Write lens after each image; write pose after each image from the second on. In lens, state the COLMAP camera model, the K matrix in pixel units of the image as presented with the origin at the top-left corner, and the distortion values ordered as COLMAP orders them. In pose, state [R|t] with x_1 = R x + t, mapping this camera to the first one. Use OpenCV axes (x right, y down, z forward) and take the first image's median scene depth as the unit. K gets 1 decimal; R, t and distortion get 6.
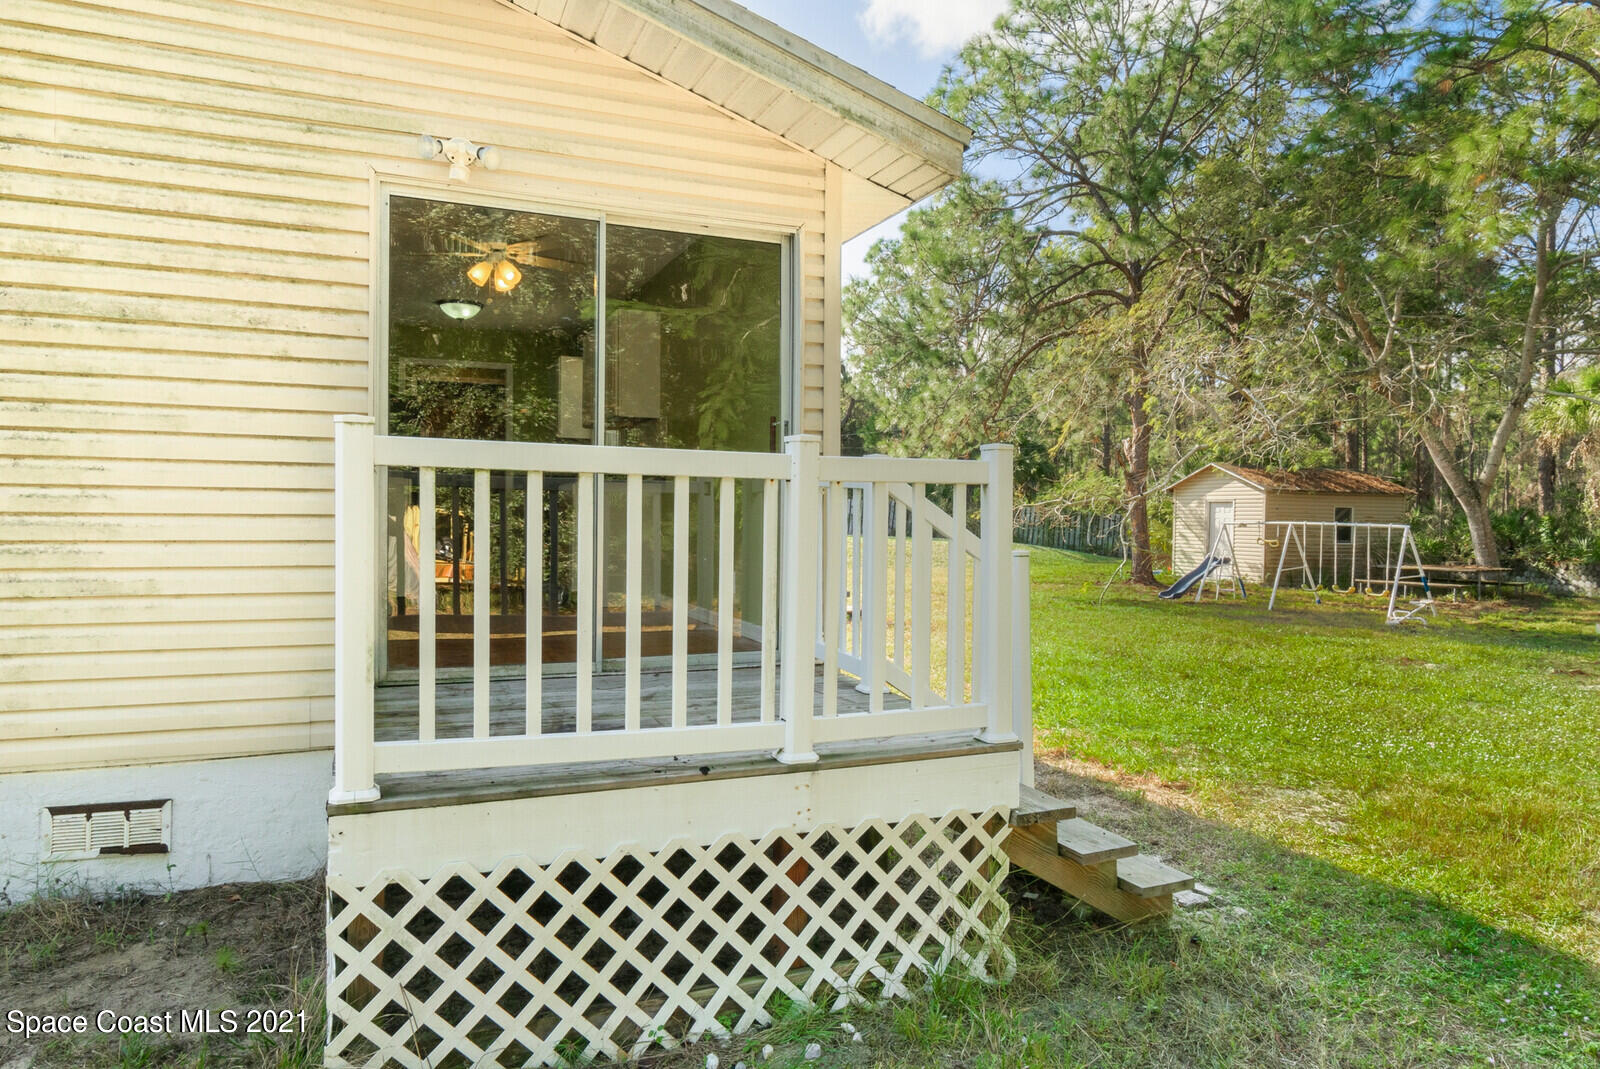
lens RADIAL K [[1130.1, 0, 800.0], [0, 1130.1, 534.5], [0, 0, 1]] dist [-0.000443, -0.000923]
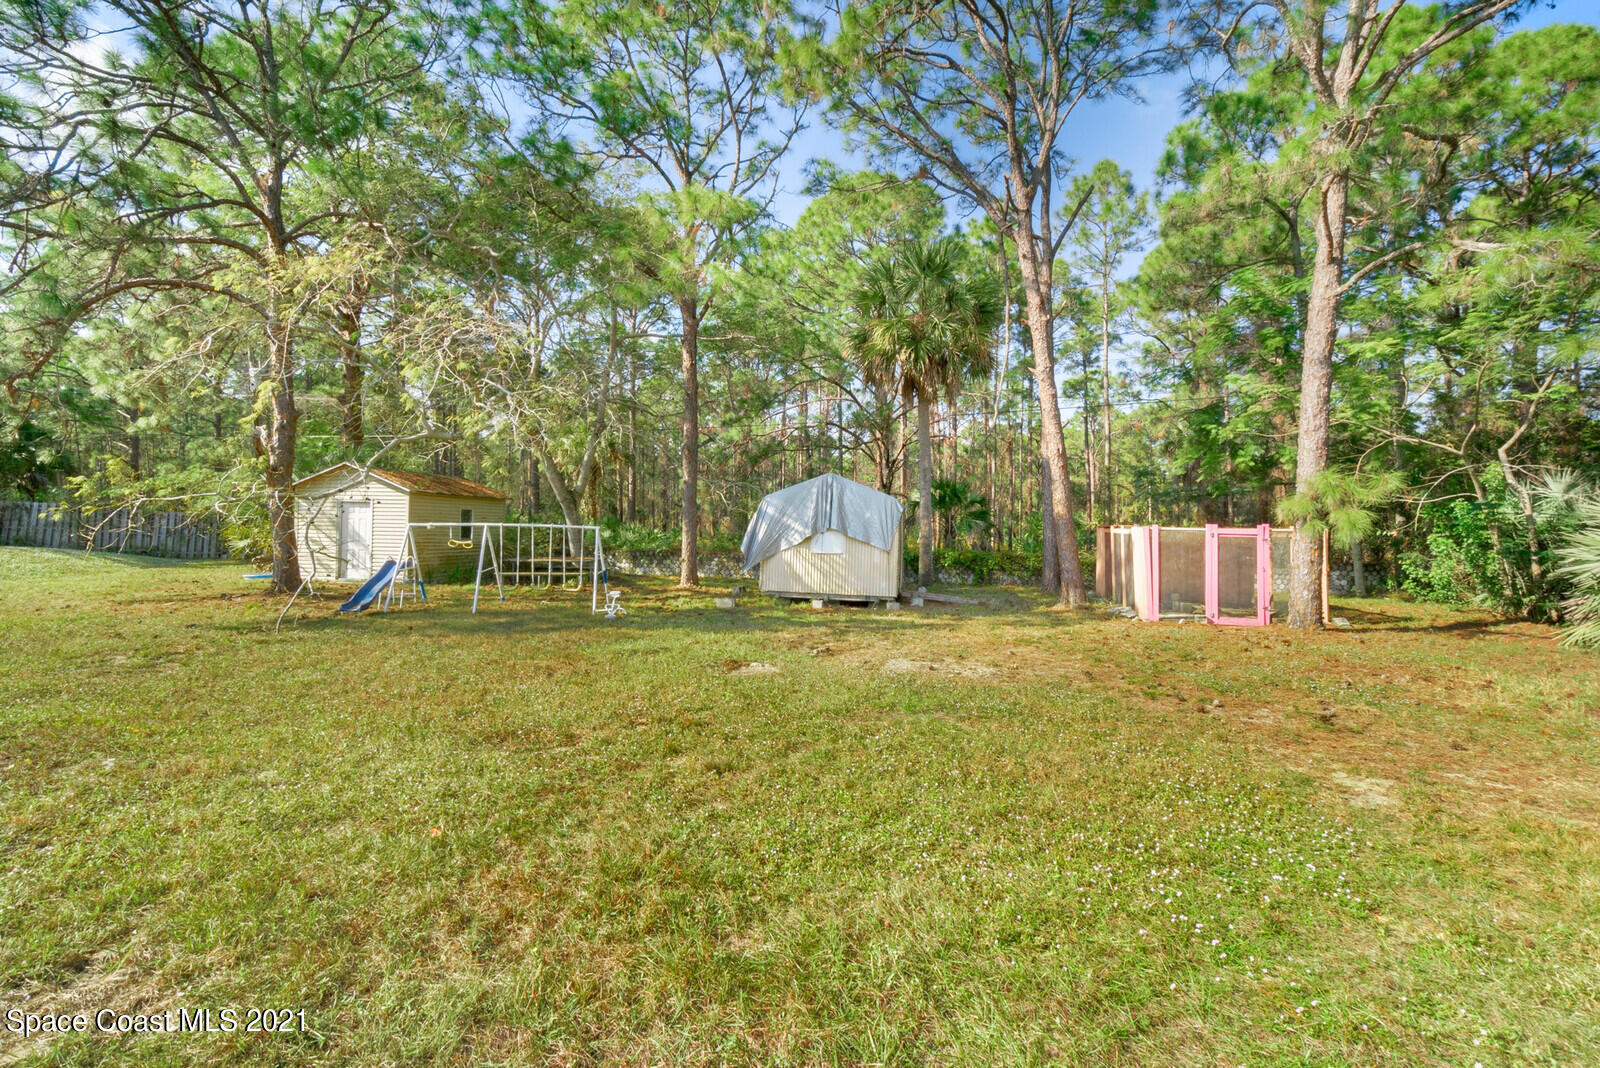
lens RADIAL K [[691.1, 0, 800.0], [0, 691.1, 534.0], [0, 0, 1]] dist [-0.001243, -0.000232]
pose [[0.436779, -0.014859, 0.899446, -0.009724], [0.001778, 0.999876, 0.015655, -0.009471], [-0.899567, -0.005239, 0.436751, 0.388535]]
